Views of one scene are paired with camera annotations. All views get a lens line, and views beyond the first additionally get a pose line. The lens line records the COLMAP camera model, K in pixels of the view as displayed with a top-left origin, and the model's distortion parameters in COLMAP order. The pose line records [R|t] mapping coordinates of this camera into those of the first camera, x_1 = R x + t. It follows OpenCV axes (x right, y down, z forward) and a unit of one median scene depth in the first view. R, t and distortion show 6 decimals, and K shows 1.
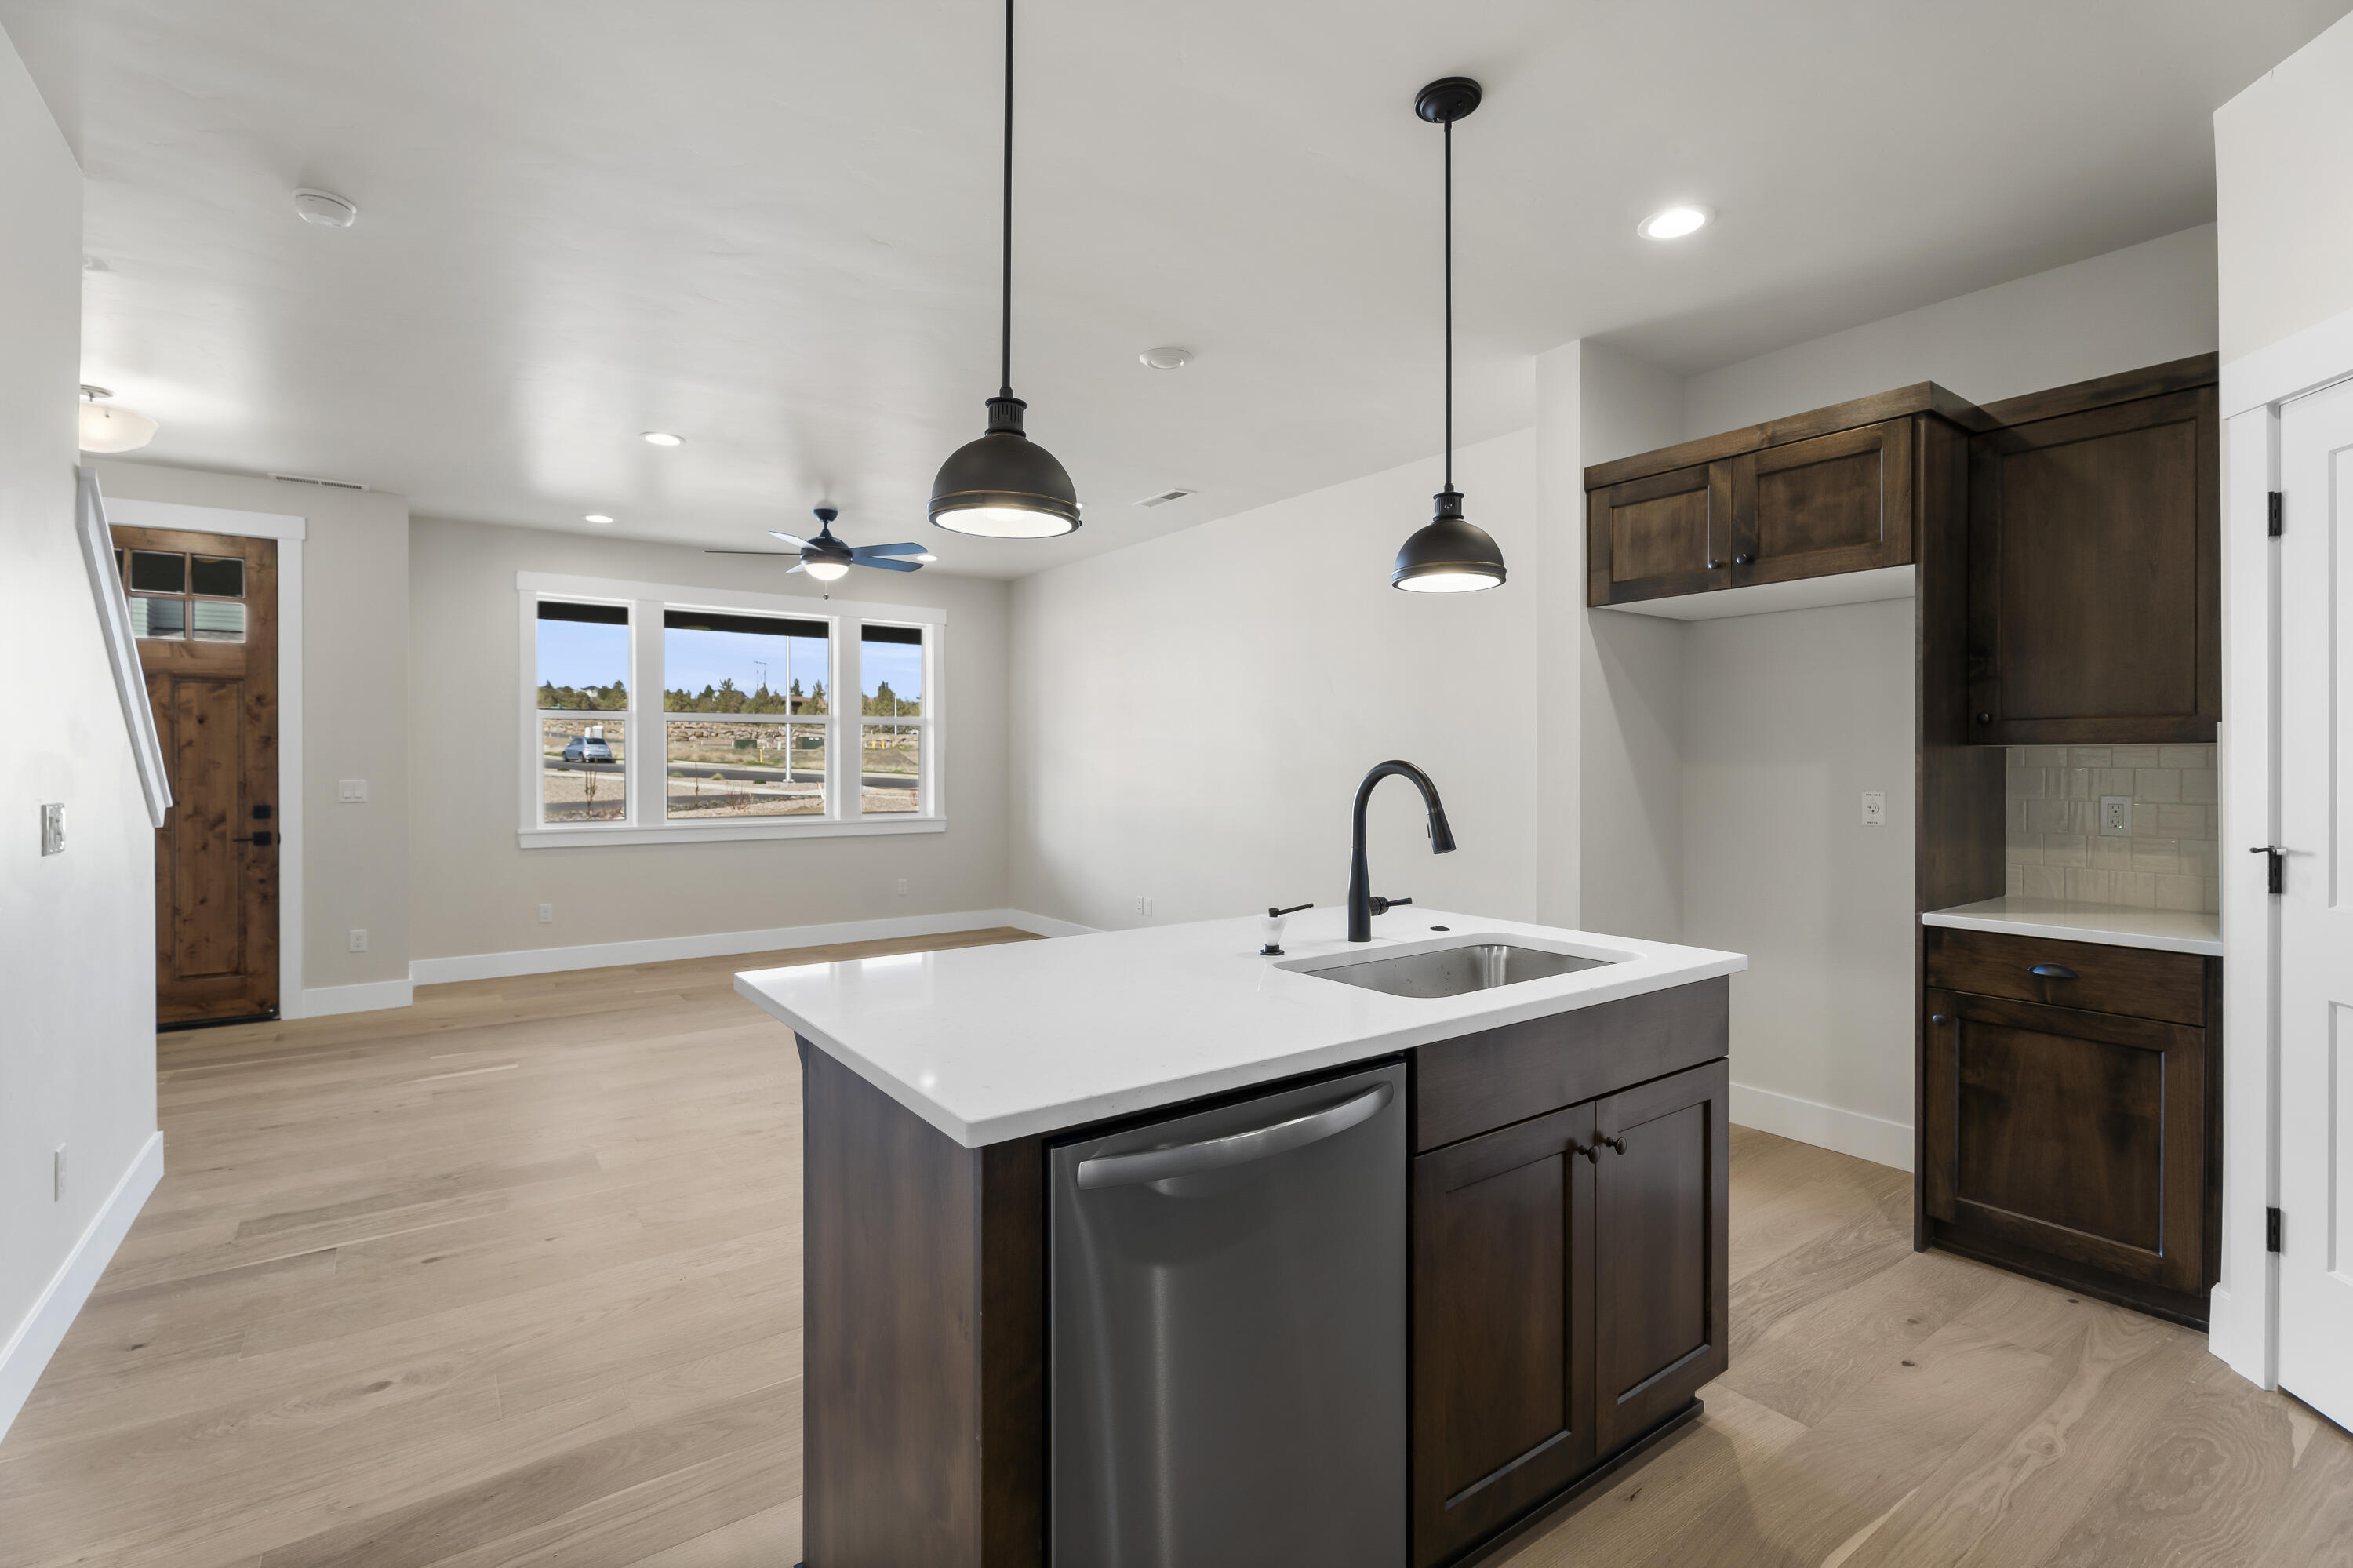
lens RADIAL K [[1068.7, 0, 1147.3], [0, 1068.7, 765.5], [0, 0, 1]] dist [0.000647, -0.000177]
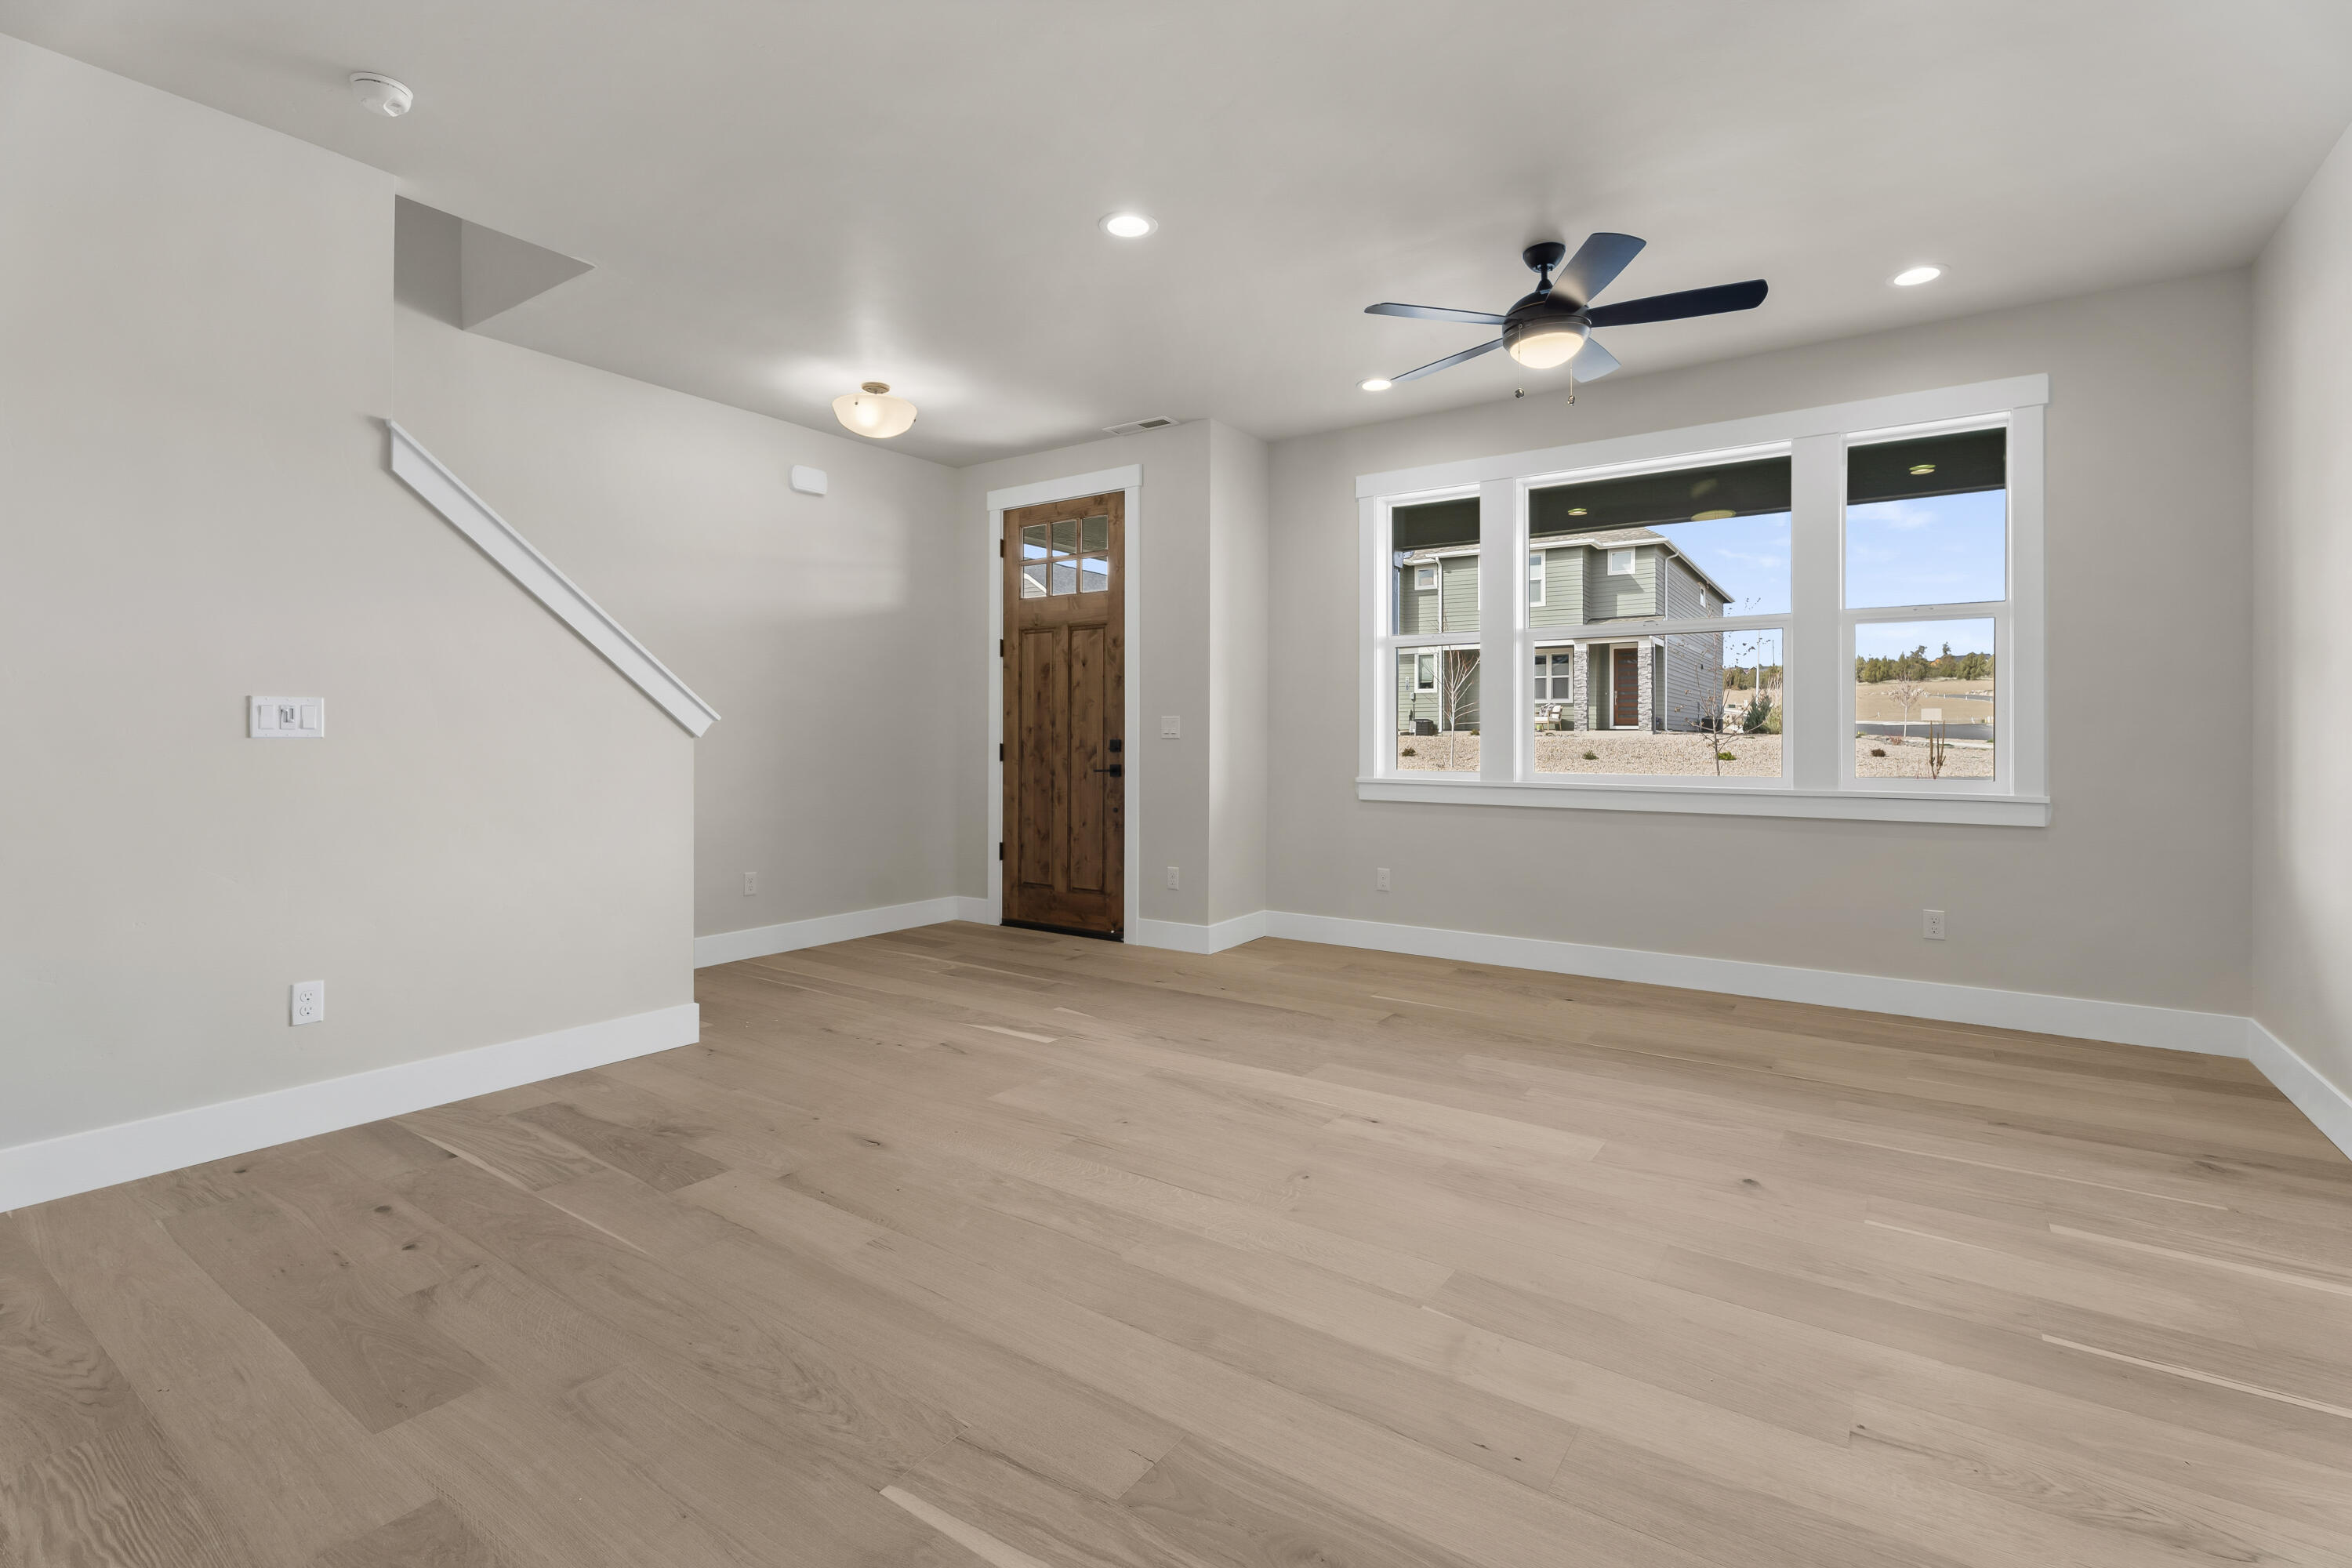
lens RADIAL K [[1072.1, 0, 1157.3], [0, 1072.1, 733.9], [0, 0, 1]] dist [-0.002400, -0.000040]
pose [[0.339925, -0.001002, -0.940452, 0.199466], [-0.005126, 0.999983, -0.002918, 0.033921], [0.940439, 0.005813, 0.339914, 0.667099]]
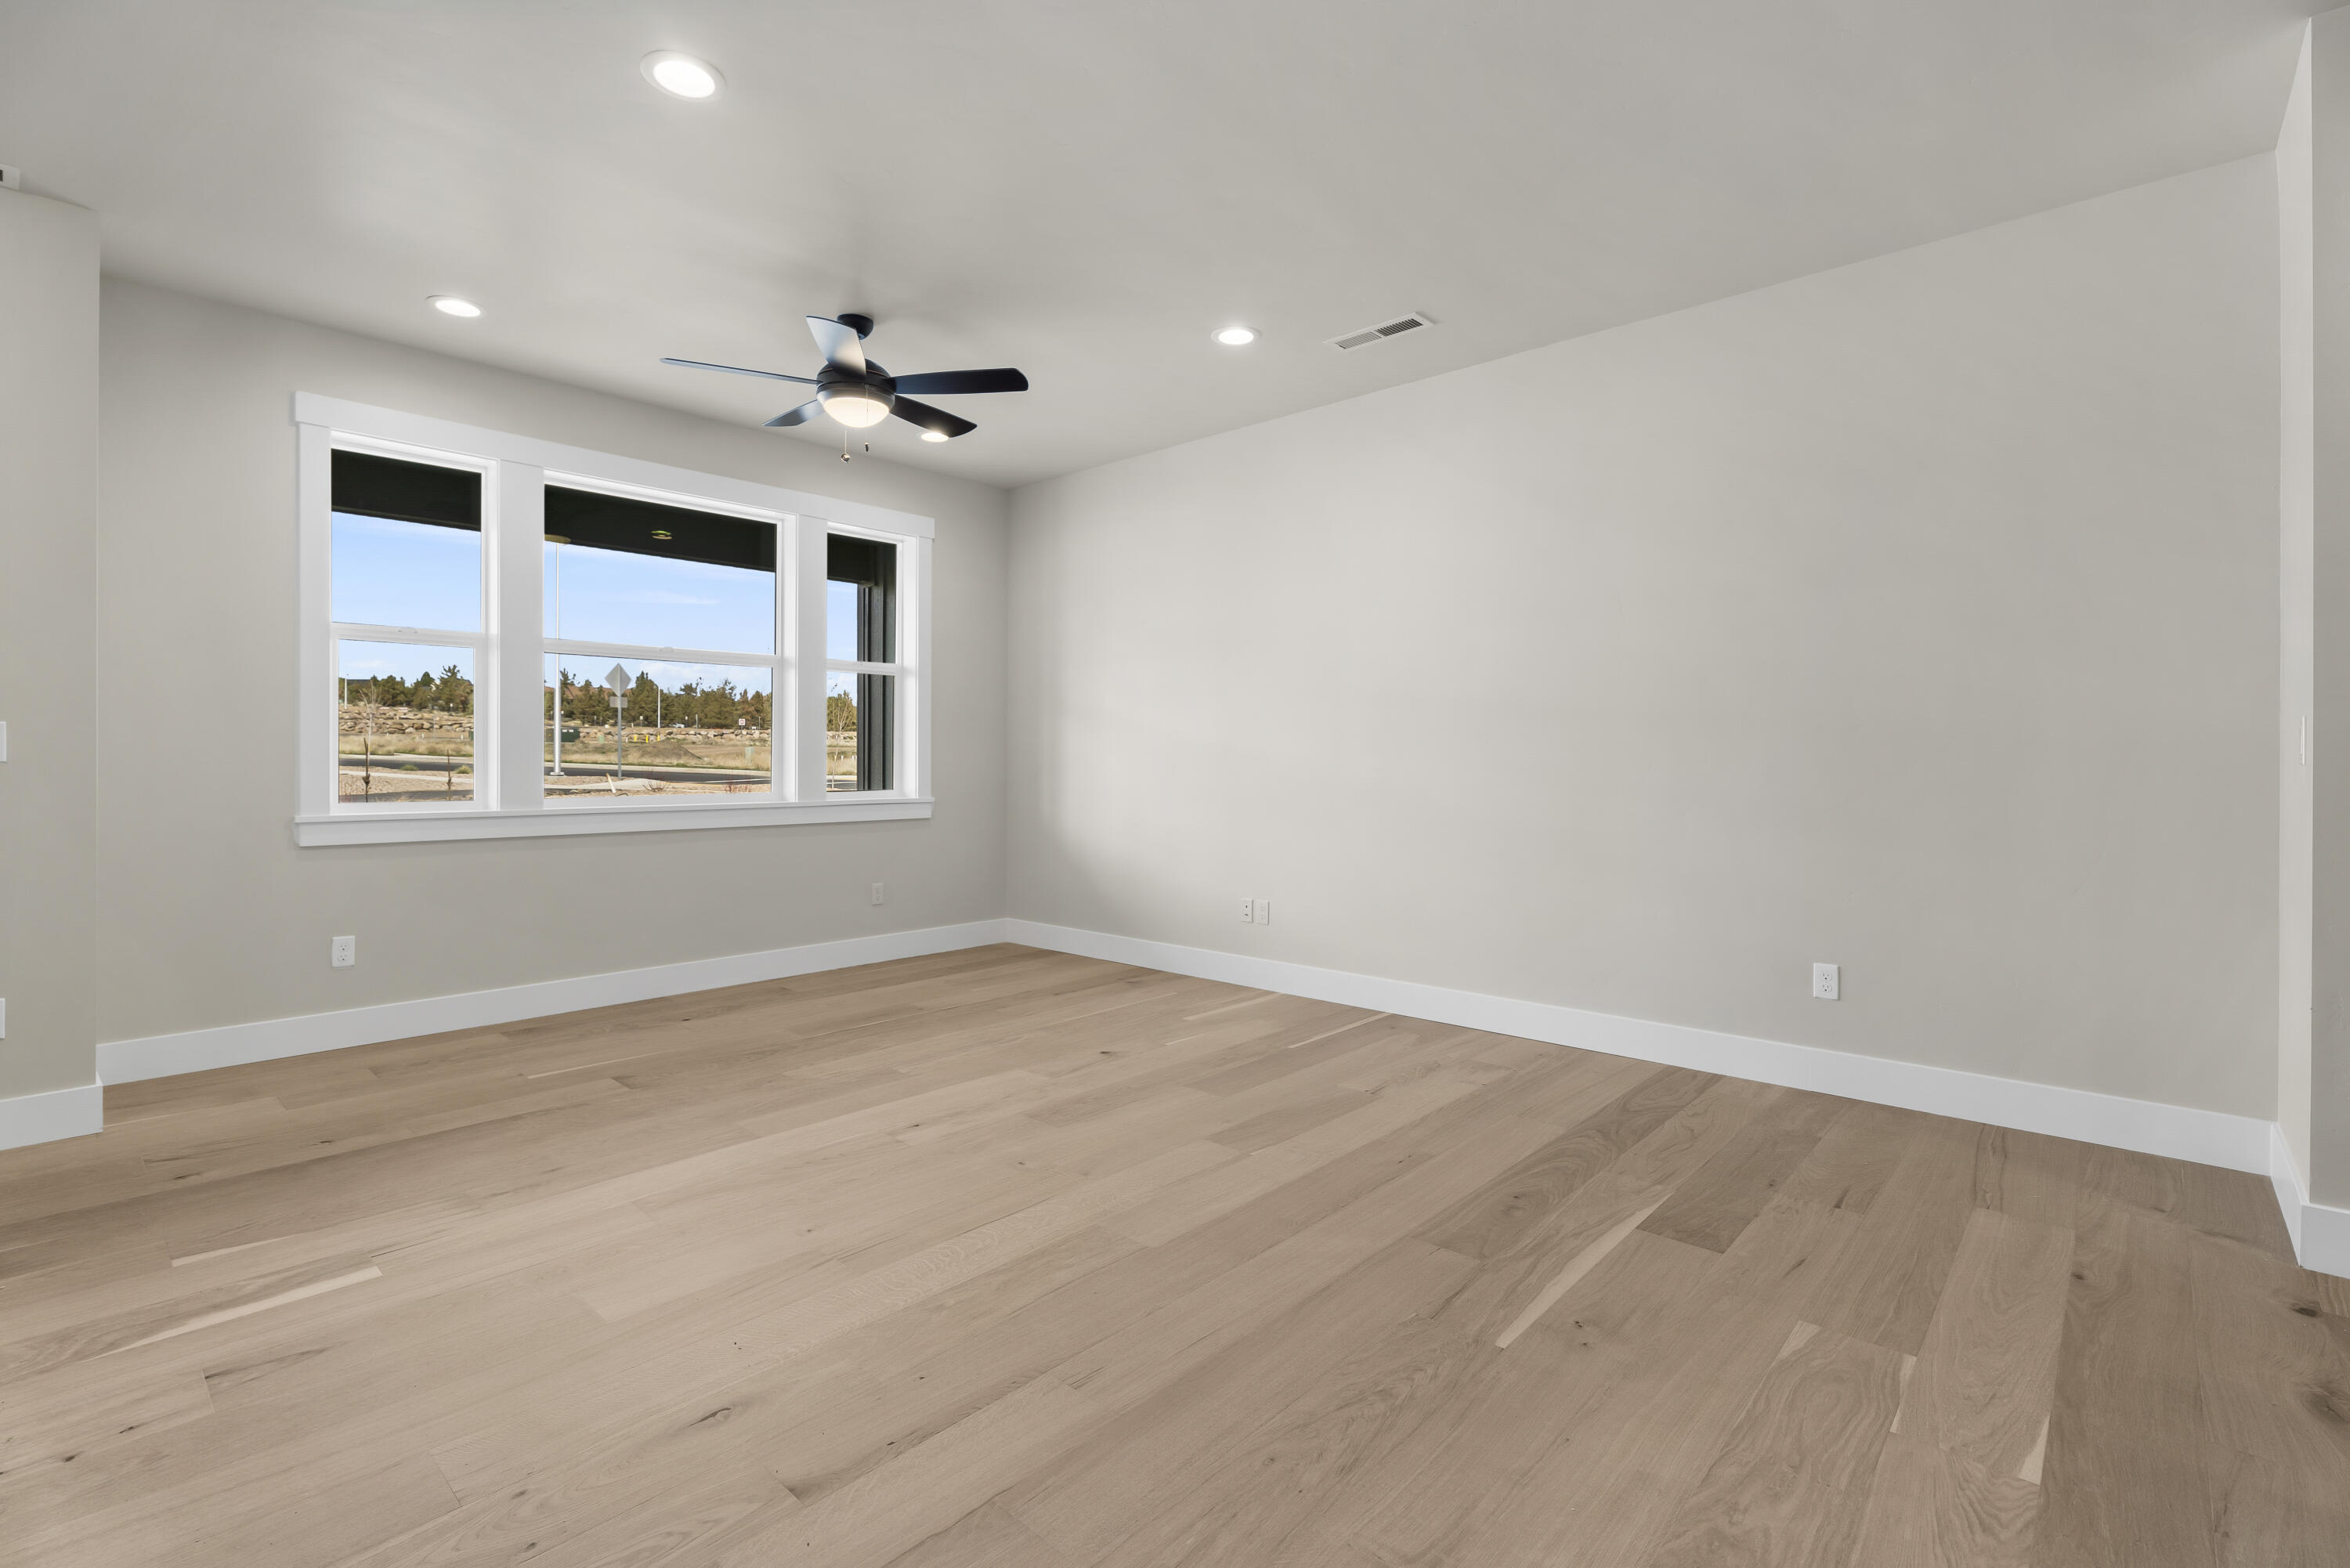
lens RADIAL K [[1055.8, 0, 1162.9], [0, 1055.8, 760.4], [0, 0, 1]] dist [0.000385, -0.005814]
pose [[0.975577, 0.002114, 0.219649, -0.287104], [-0.001455, 0.999994, -0.003159, 0.035678], [-0.219655, 0.002762, 0.975574, 0.368988]]
